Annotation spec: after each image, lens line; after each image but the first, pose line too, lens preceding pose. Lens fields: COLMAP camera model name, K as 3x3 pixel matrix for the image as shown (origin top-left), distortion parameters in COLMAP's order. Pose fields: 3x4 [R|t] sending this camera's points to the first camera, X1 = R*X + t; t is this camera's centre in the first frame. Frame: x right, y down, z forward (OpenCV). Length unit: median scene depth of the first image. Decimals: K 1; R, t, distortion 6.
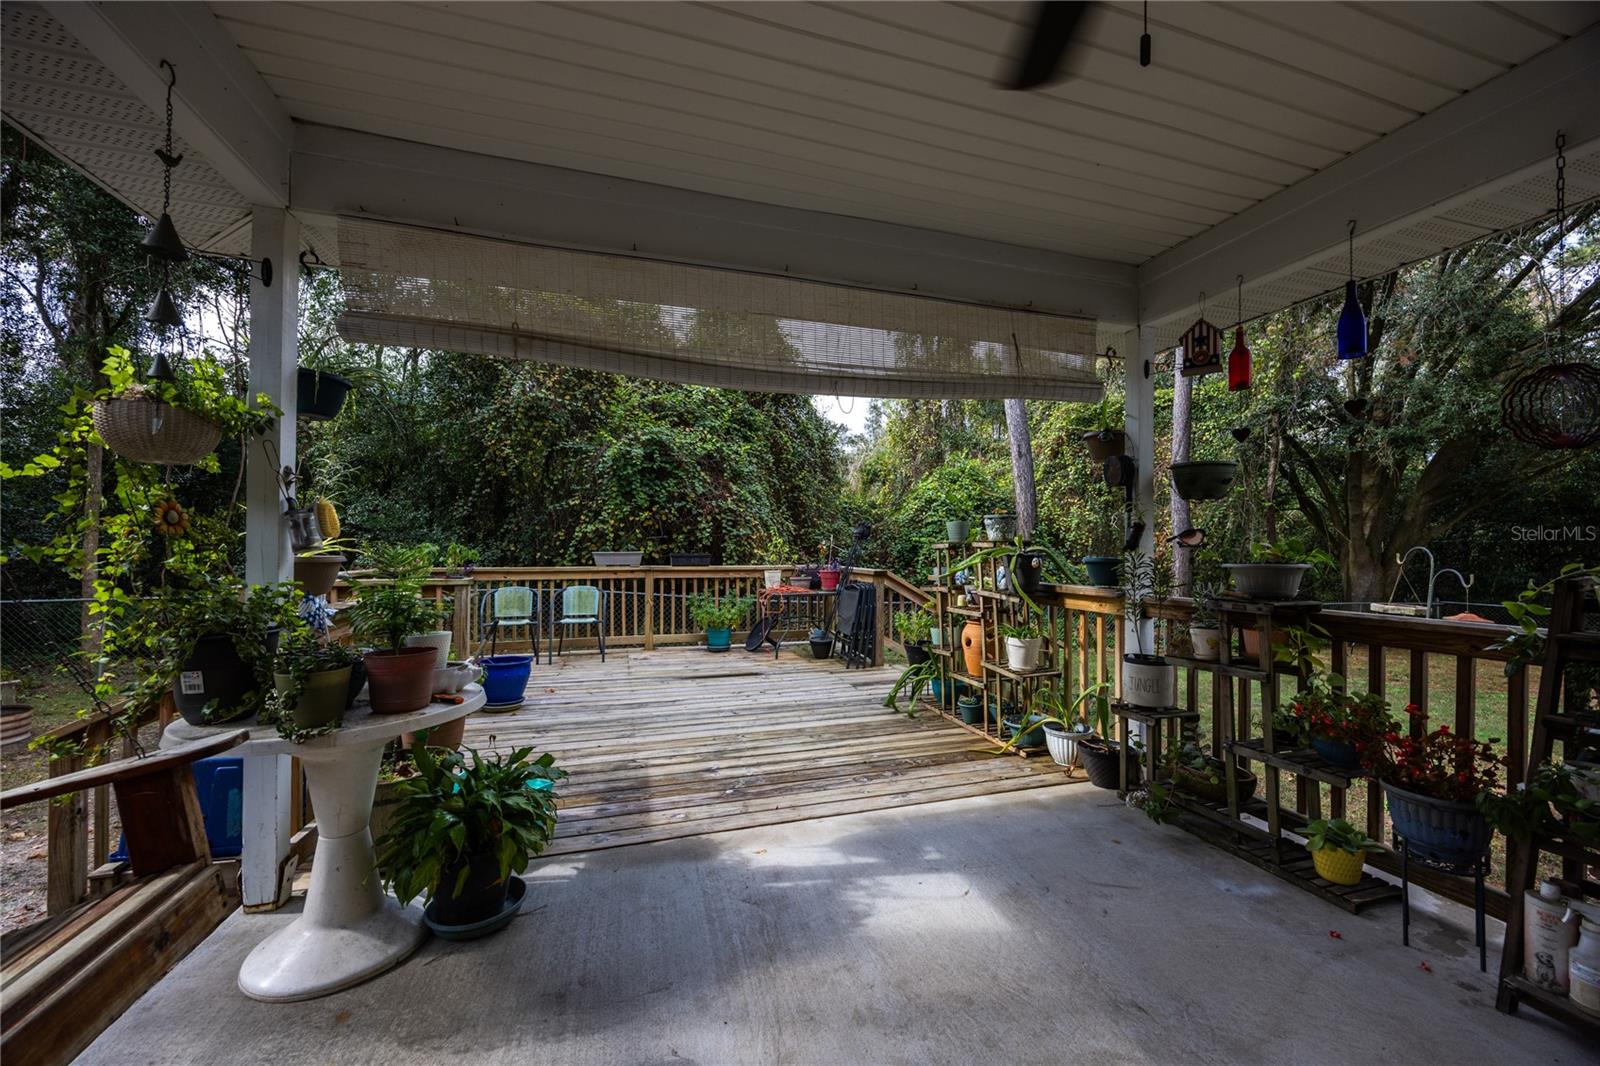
lens RADIAL K [[613.3, 0, 802.6], [0, 613.3, 536.9], [0, 0, 1]] dist [-0.003852, -0.000016]
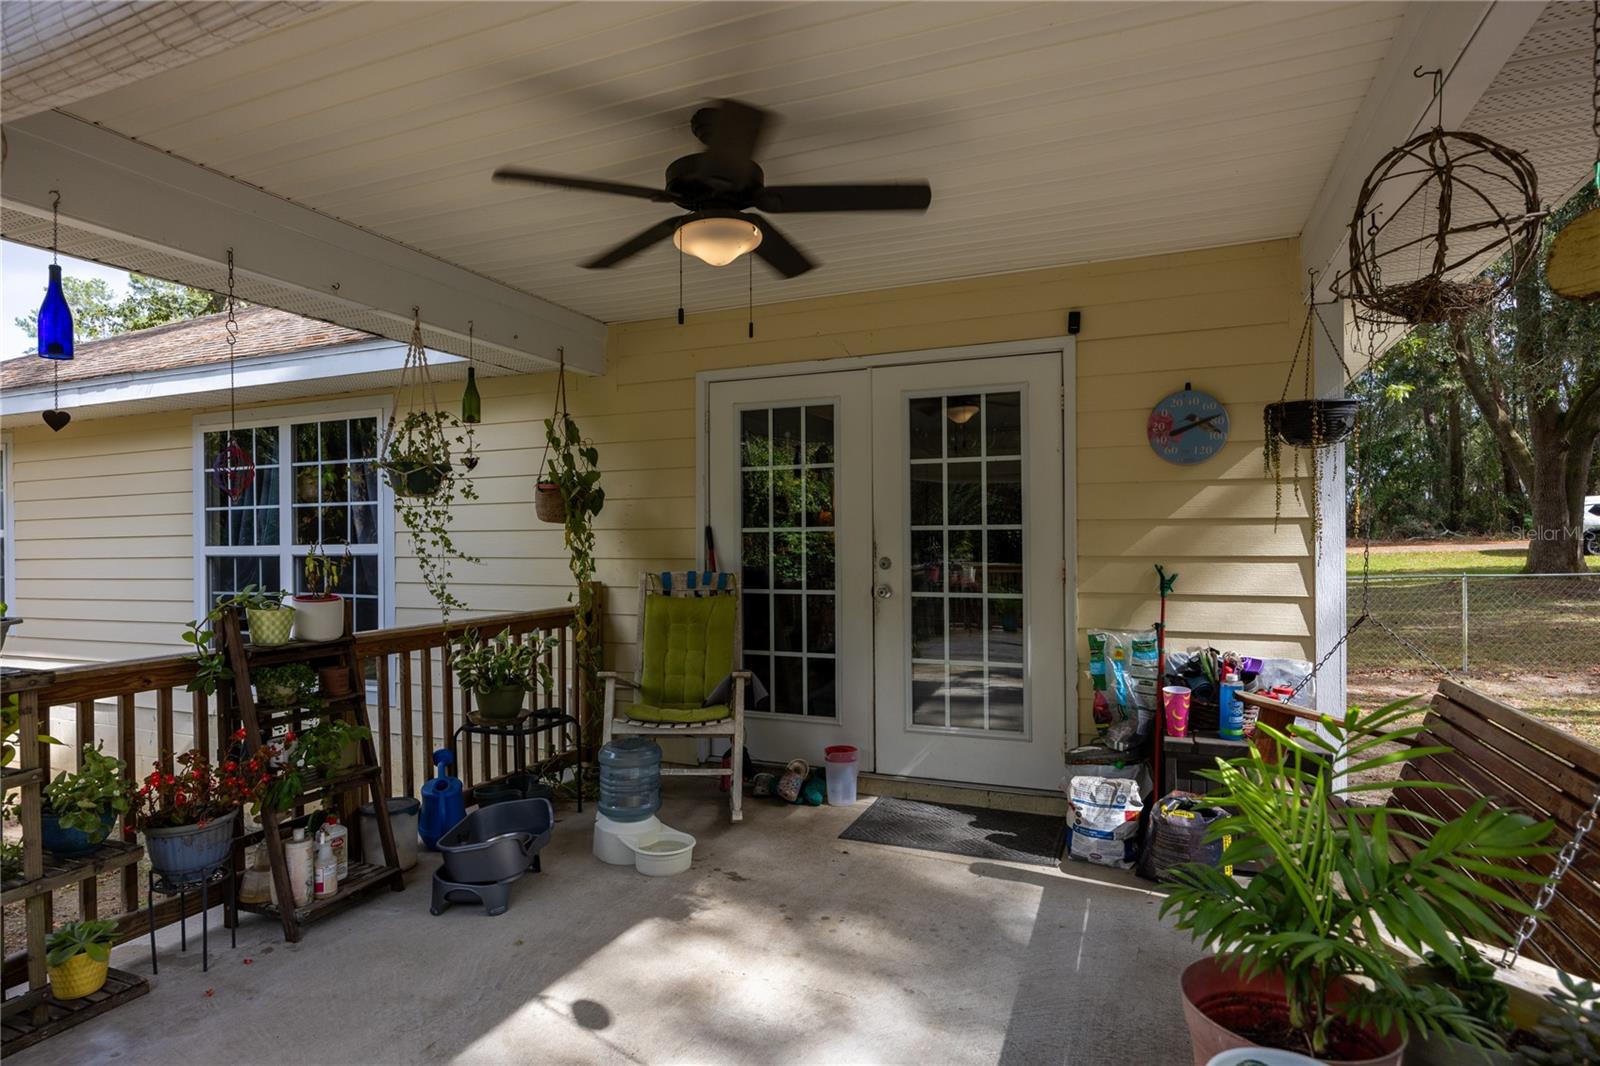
lens RADIAL K [[858.2, 0, 798.3], [0, 858.2, 541.8], [0, 0, 1]] dist [0.005051, 0.000366]
pose [[-0.765789, 0.001321, 0.643091, -0.354891], [-0.002130, 0.999987, -0.004591, -0.024212], [-0.643088, -0.004885, -0.765776, 0.732958]]
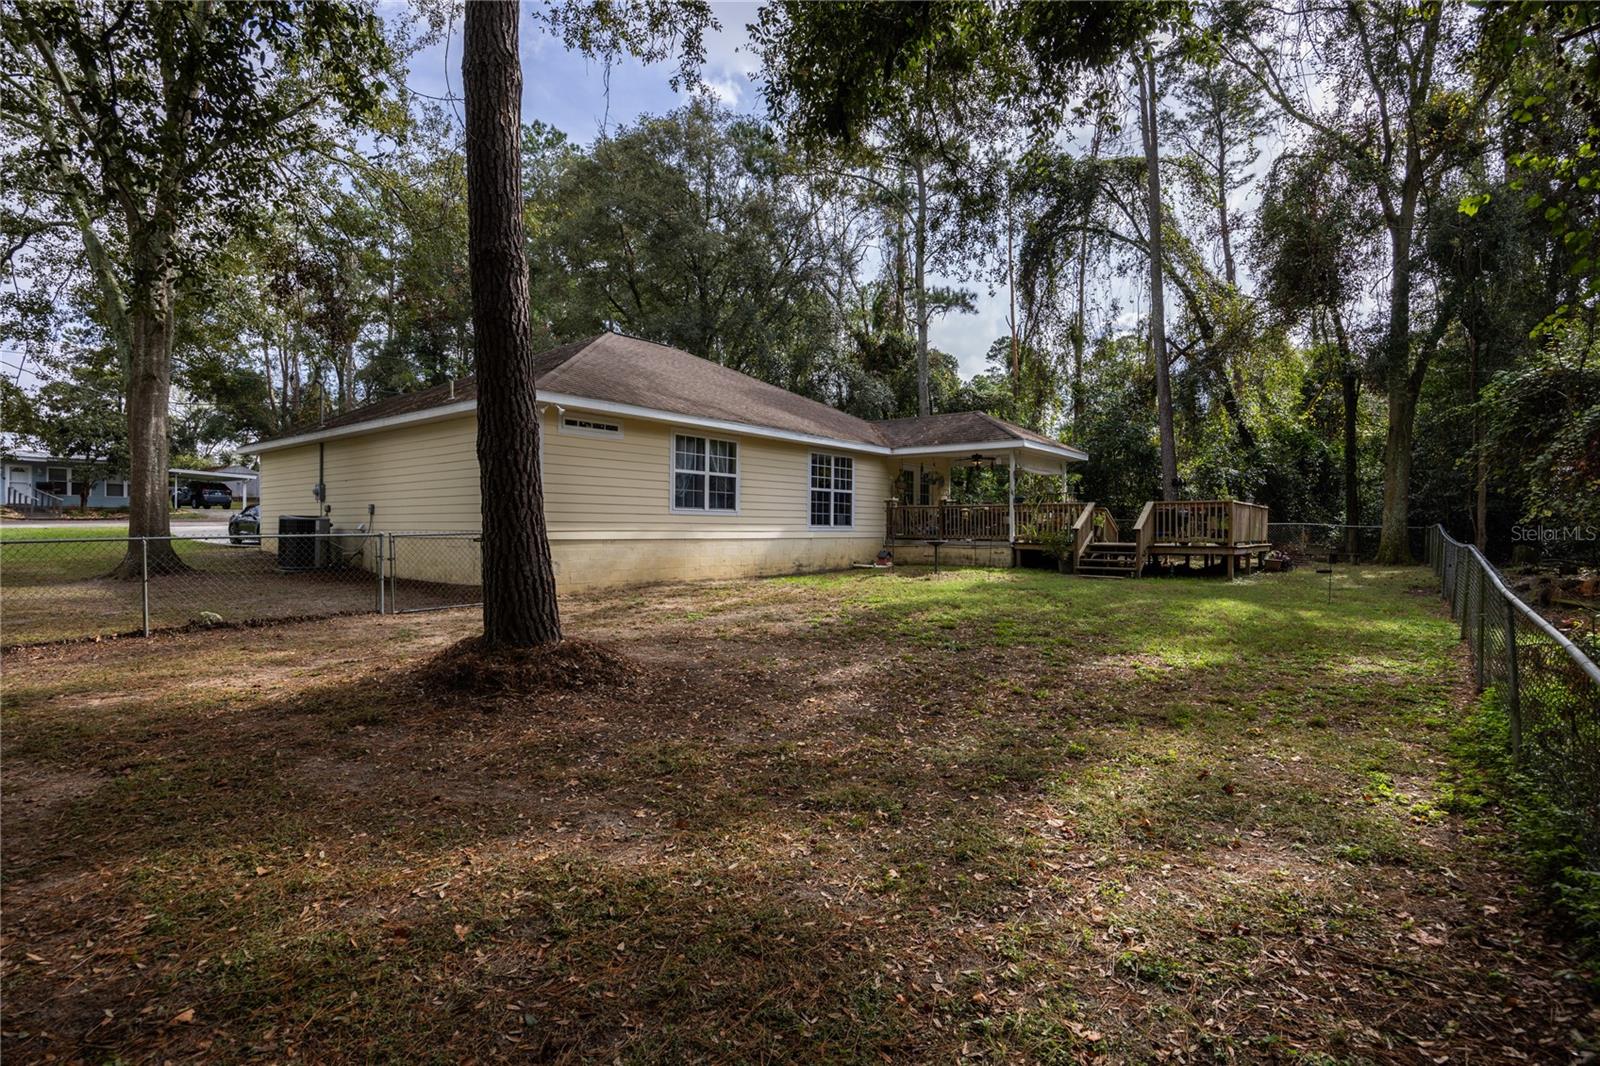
lens RADIAL K [[785.7, 0, 804.7], [0, 785.7, 522.2], [0, 0, 1]] dist [-0.001065, -0.000082]
pose [[-0.815324, -0.015423, -0.578799, 4.796292], [-0.006638, 0.999828, -0.017291, 0.303658], [0.578966, -0.010255, -0.815287, 4.444500]]
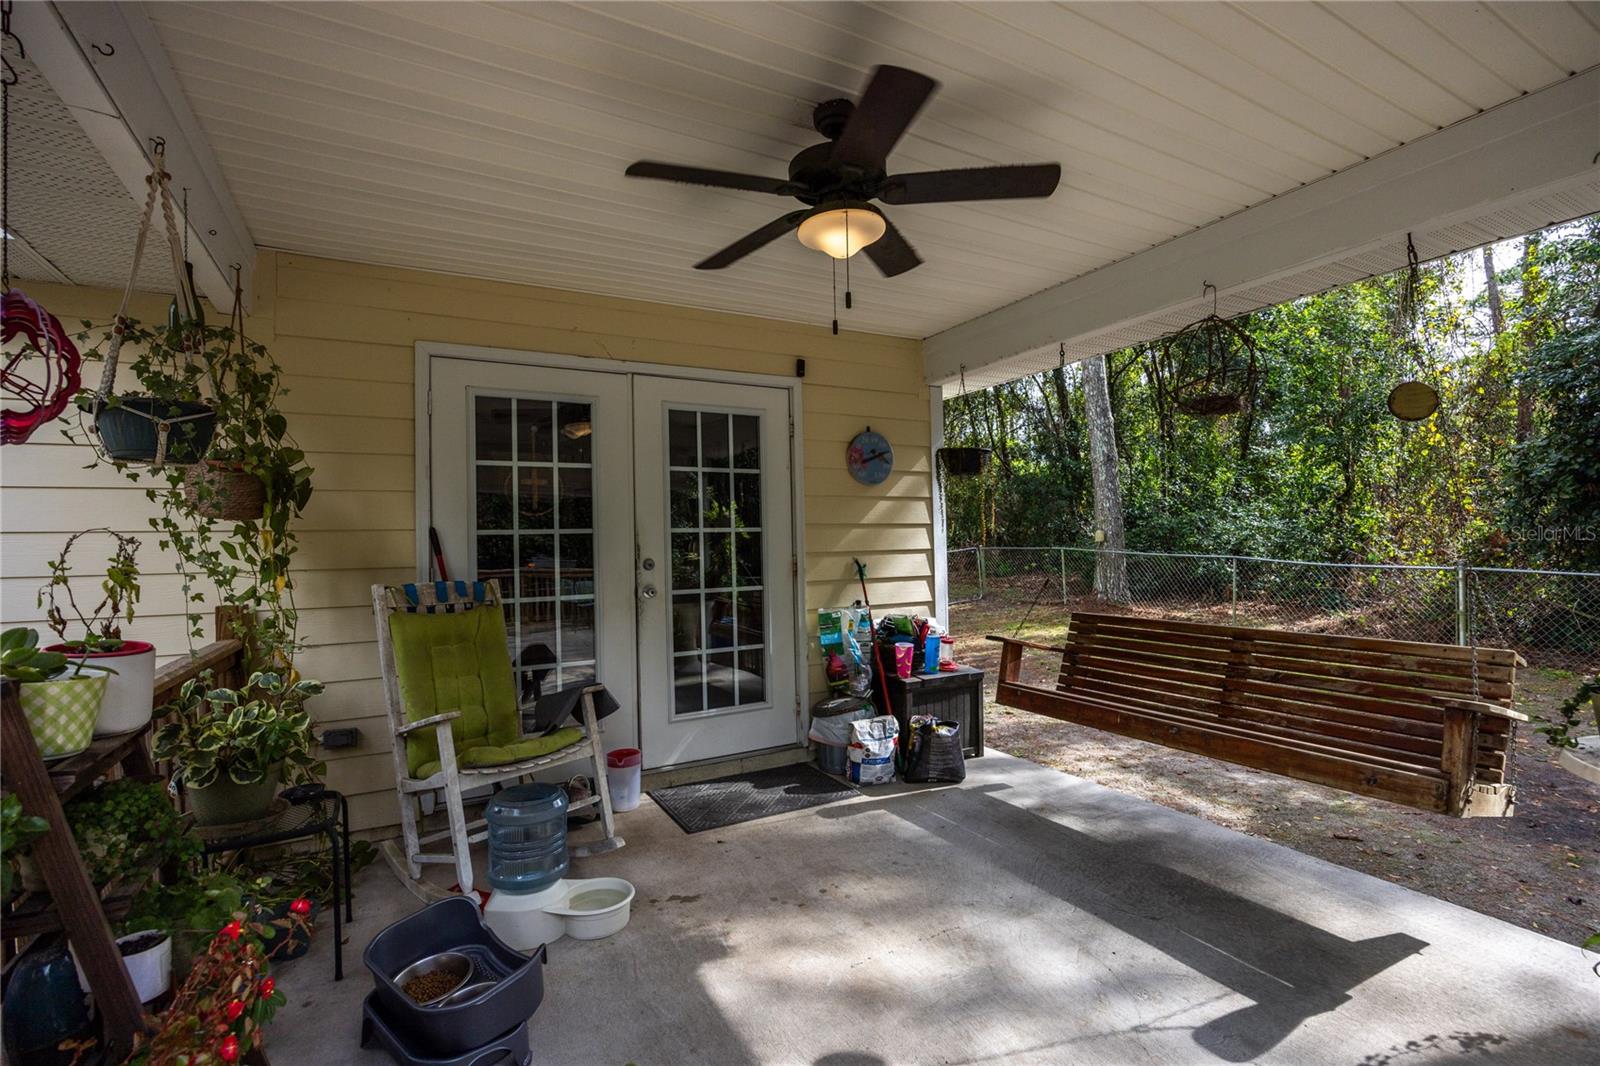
lens RADIAL K [[725.8, 0, 799.7], [0, 725.8, 535.7], [0, 0, 1]] dist [-0.015740, -0.000113]
pose [[-0.980262, 0.016095, -0.197045, 0.307690], [0.020979, 0.999522, -0.022726, -0.012410], [0.196585, -0.026411, -0.980131, 0.808136]]
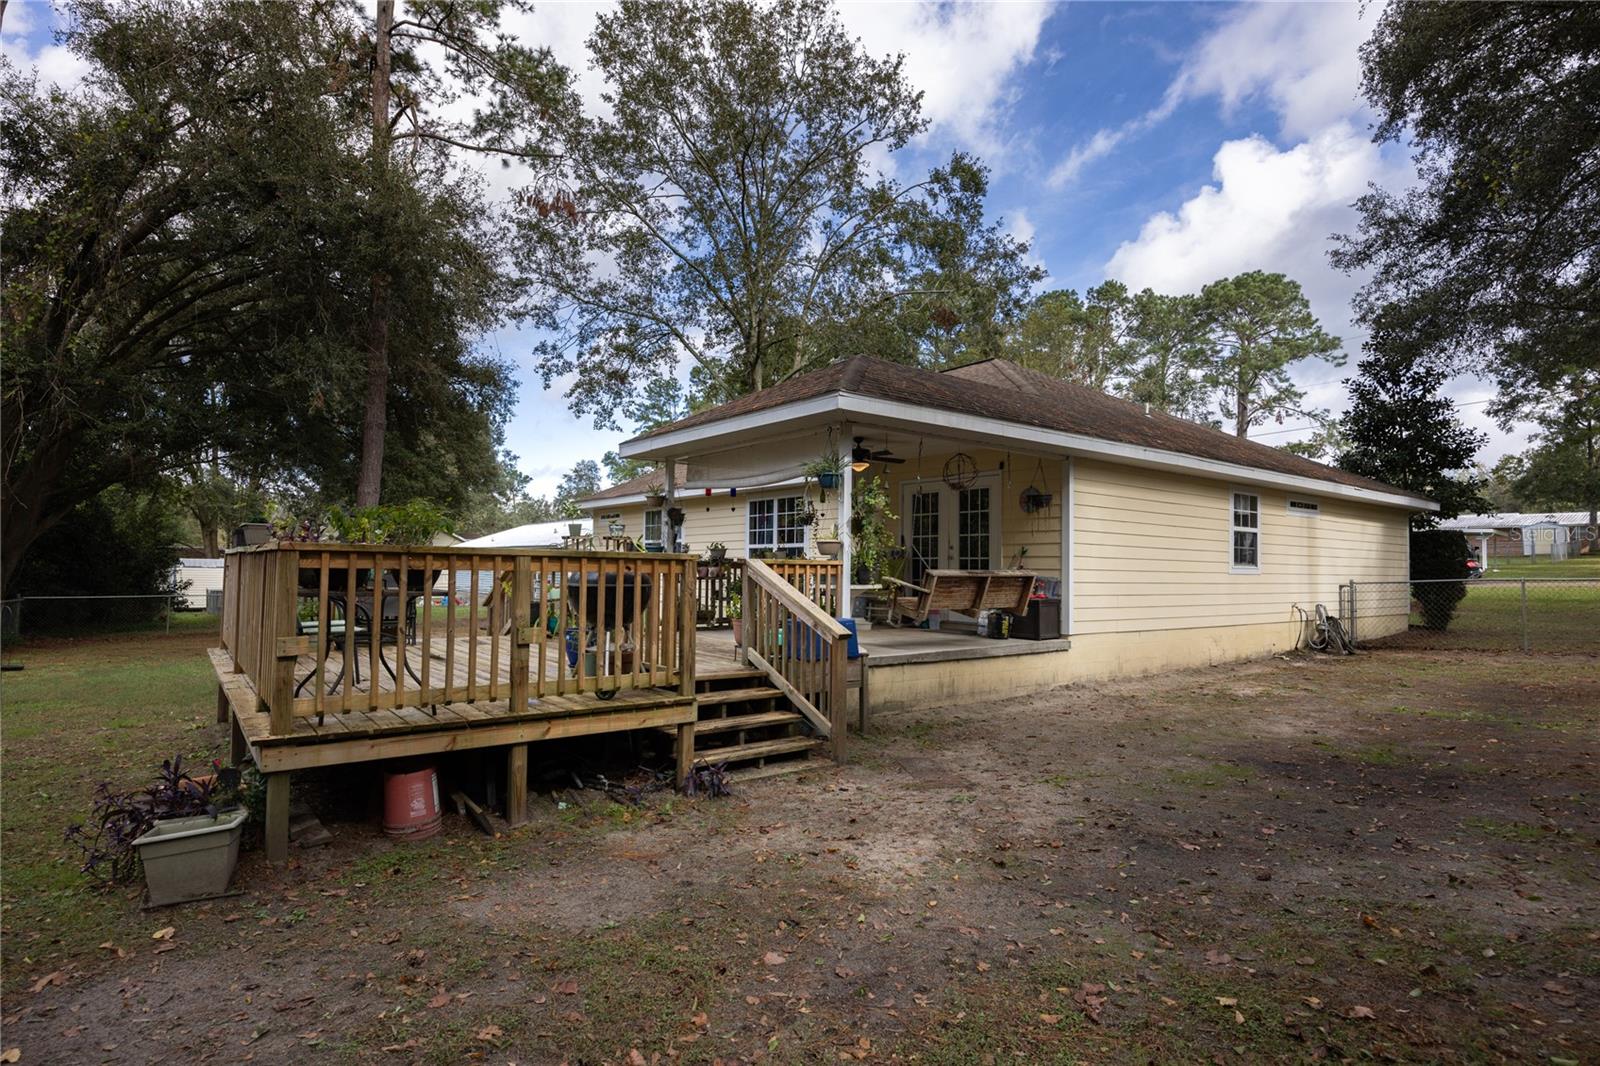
lens RADIAL K [[816.2, 0, 800.9], [0, 816.2, 547.4], [0, 0, 1]] dist [-0.013513, -0.001502]
pose [[-0.352231, 0.012684, 0.935827, -2.515560], [-0.027538, 0.999335, -0.023910, 0.092423], [-0.935508, -0.034192, -0.351648, 1.451888]]
